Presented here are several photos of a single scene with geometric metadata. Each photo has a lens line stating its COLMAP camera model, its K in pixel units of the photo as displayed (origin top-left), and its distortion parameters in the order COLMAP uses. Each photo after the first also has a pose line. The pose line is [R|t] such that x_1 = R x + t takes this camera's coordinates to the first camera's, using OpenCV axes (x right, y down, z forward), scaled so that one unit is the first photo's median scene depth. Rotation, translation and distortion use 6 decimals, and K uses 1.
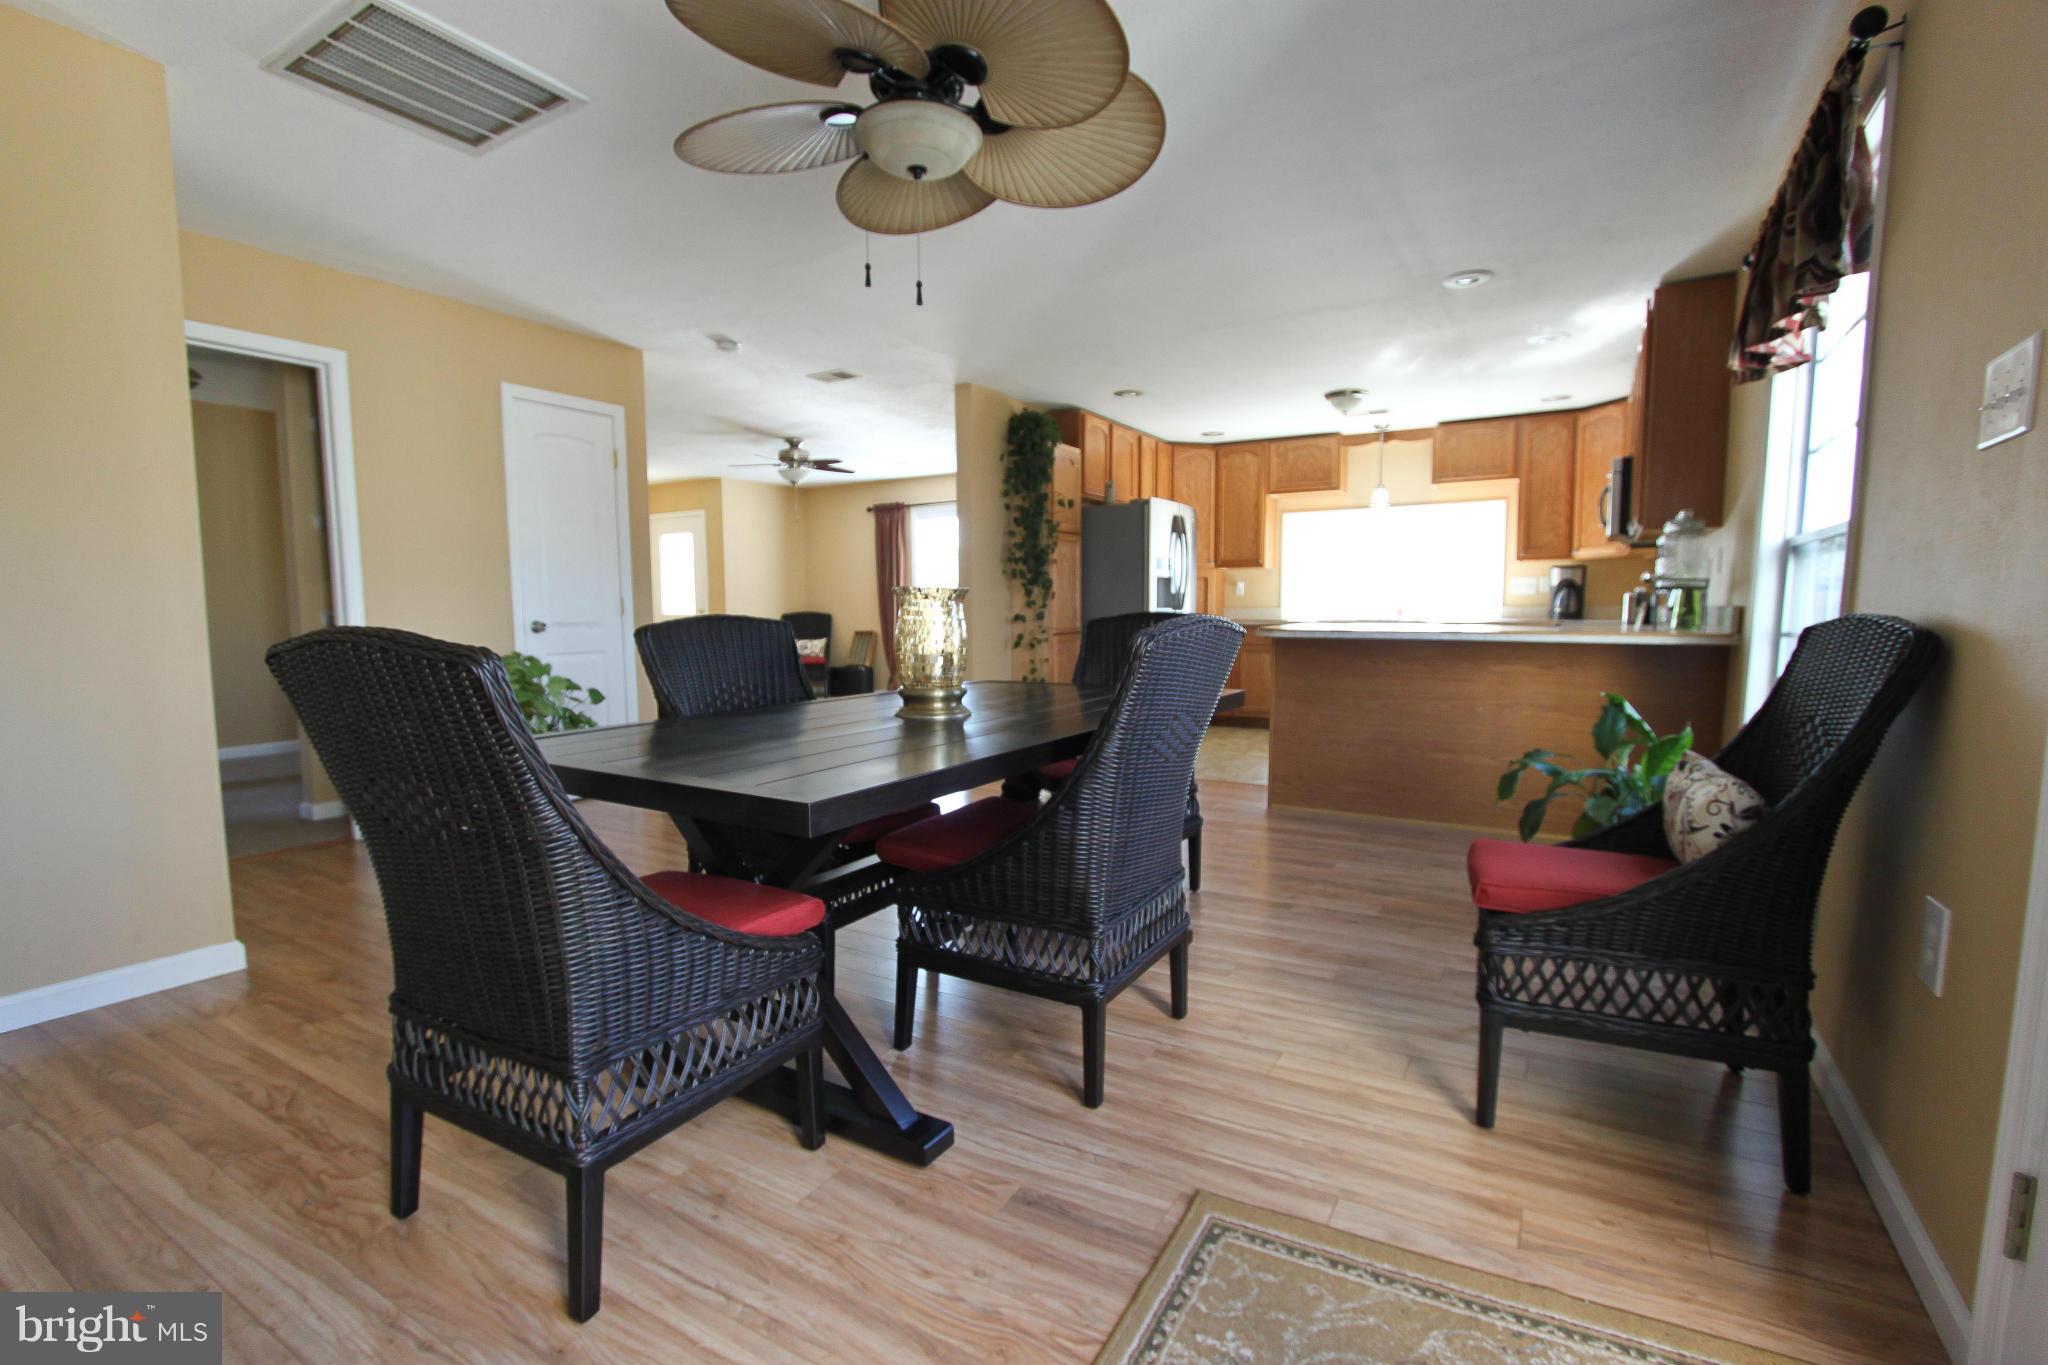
lens RADIAL K [[933.3, 0, 1011.3], [0, 933.3, 702.4], [0, 0, 1]] dist [-0.025036, 0.003658]
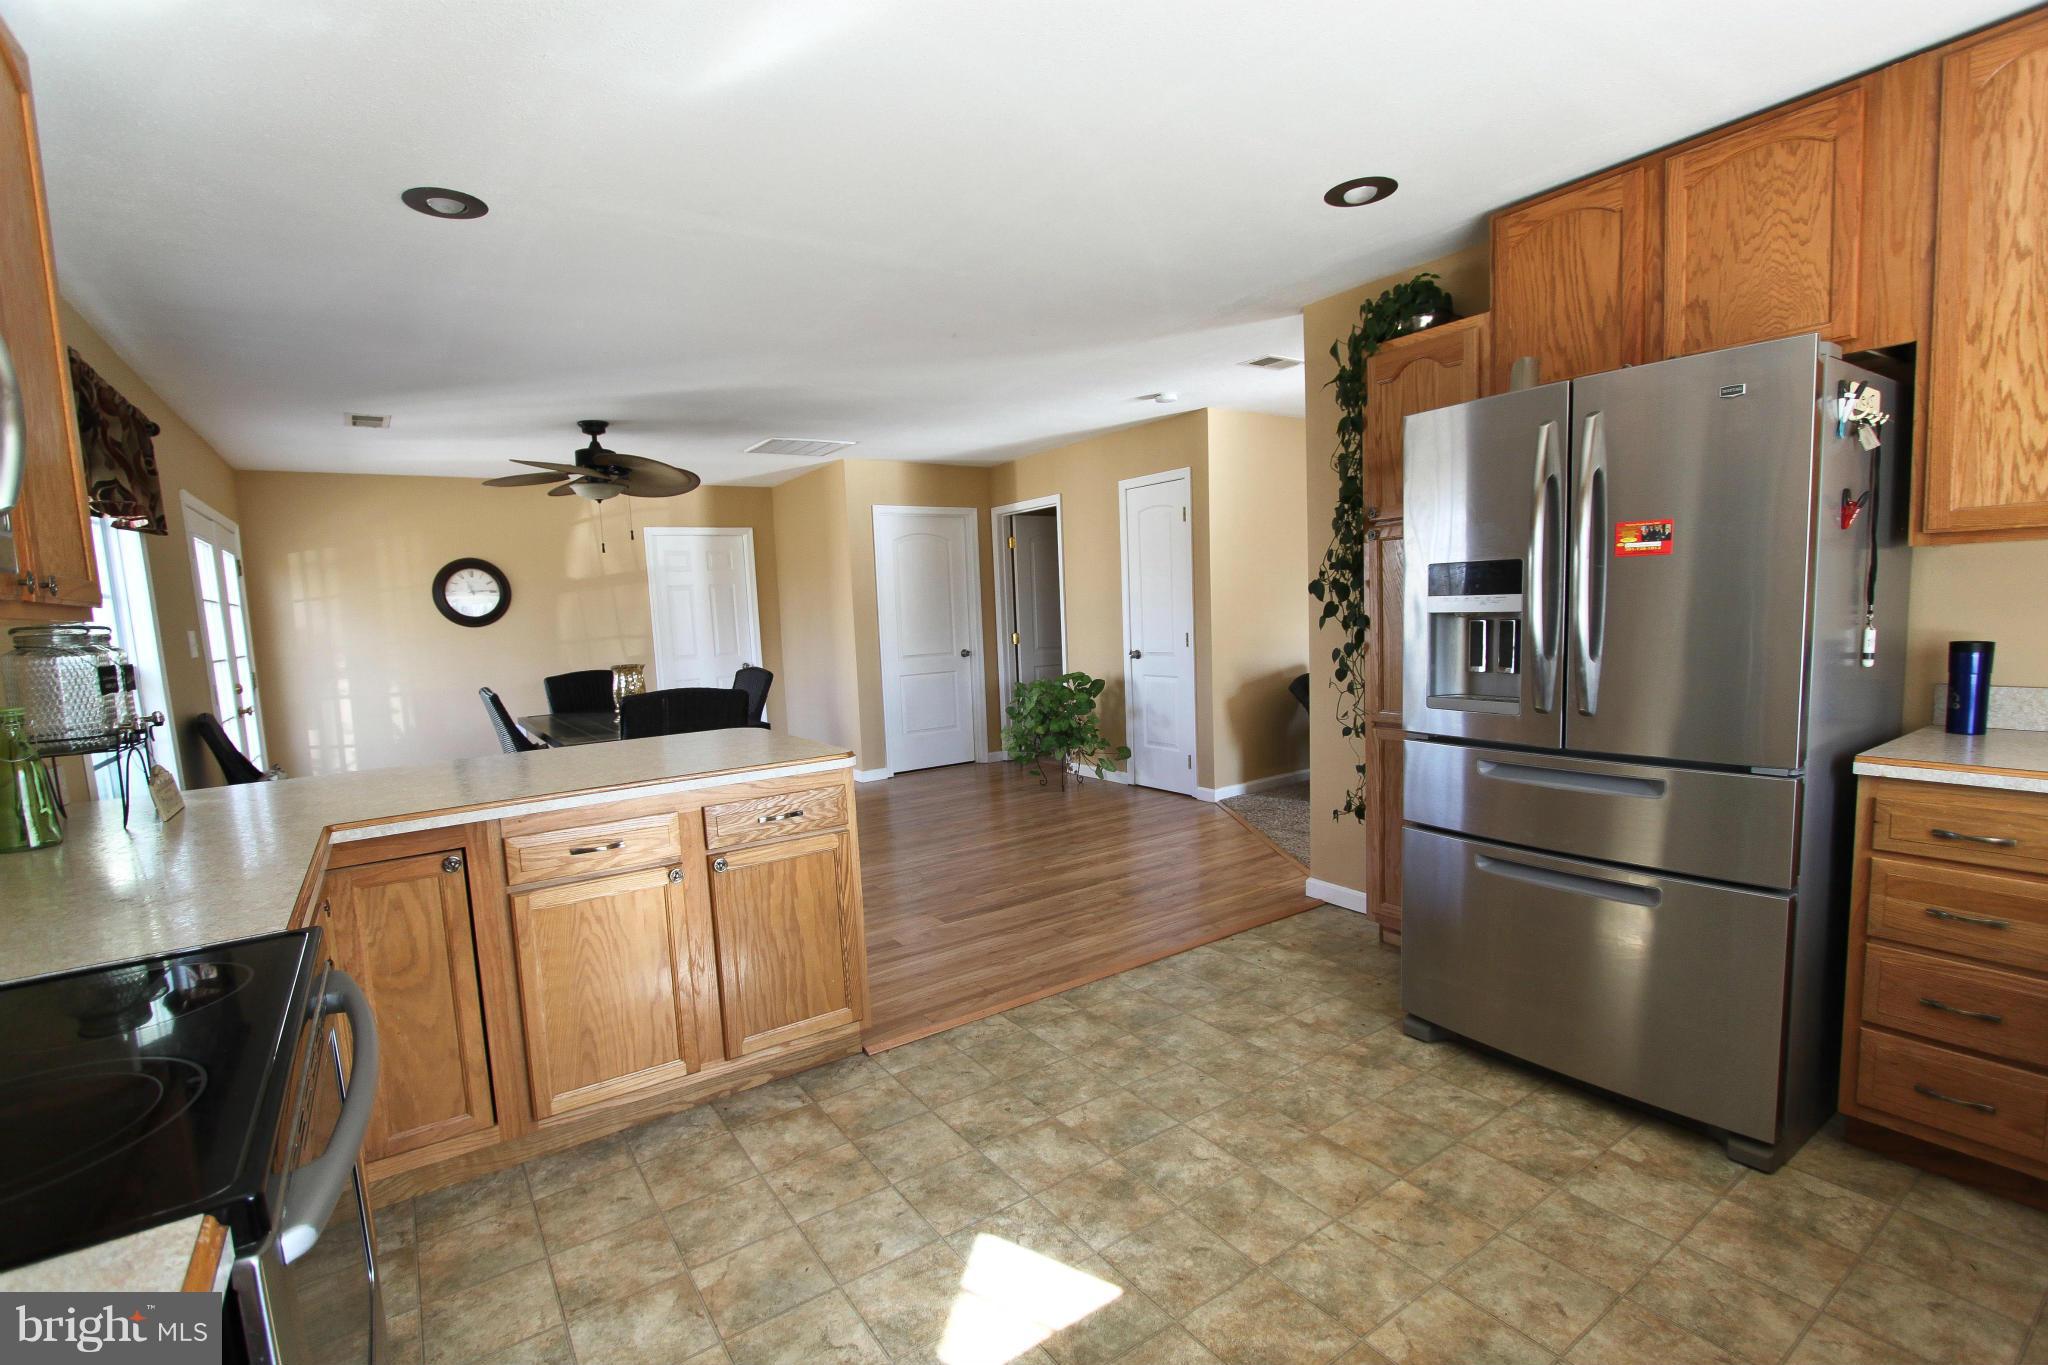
lens RADIAL K [[933.3, 0, 1018.2], [0, 933.3, 704.0], [0, 0, 1]] dist [-0.025036, 0.003658]
pose [[-0.411467, 0.120025, -0.903487, 1.127266], [-0.042690, 0.987665, 0.150650, -0.290353], [0.910424, 0.100558, -0.401268, 1.951680]]
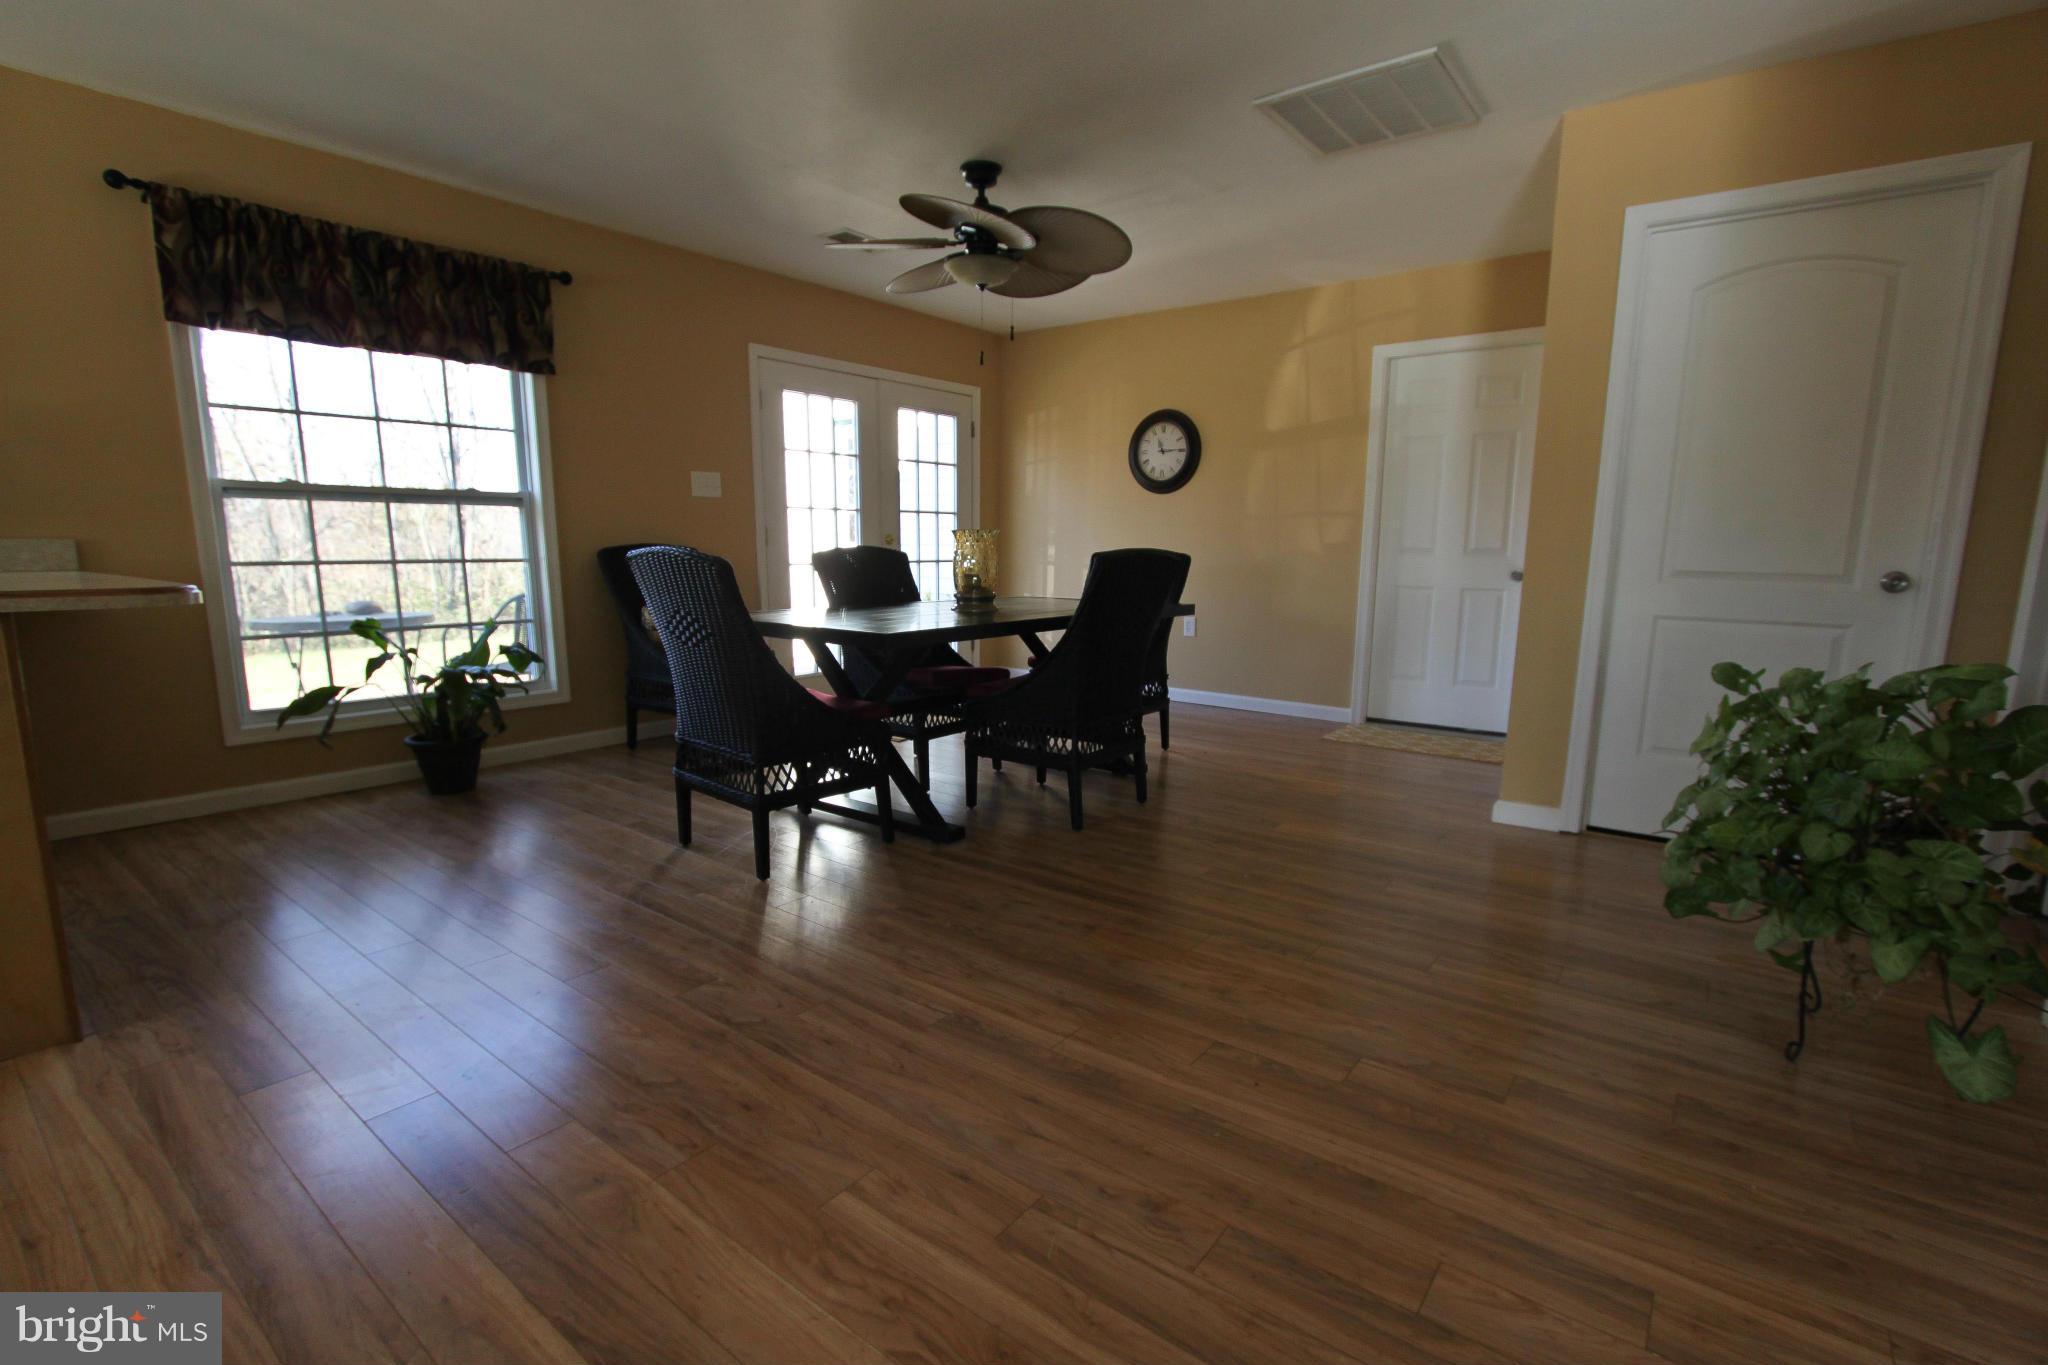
lens RADIAL K [[933.3, 0, 1031.0], [0, 933.3, 691.3], [0, 0, 1]] dist [-0.025036, 0.003658]
pose [[-0.994811, -0.020257, 0.099705, -0.234509], [0.005752, 0.967213, 0.253900, -0.181180], [-0.101579, 0.253156, -0.962078, 1.800343]]
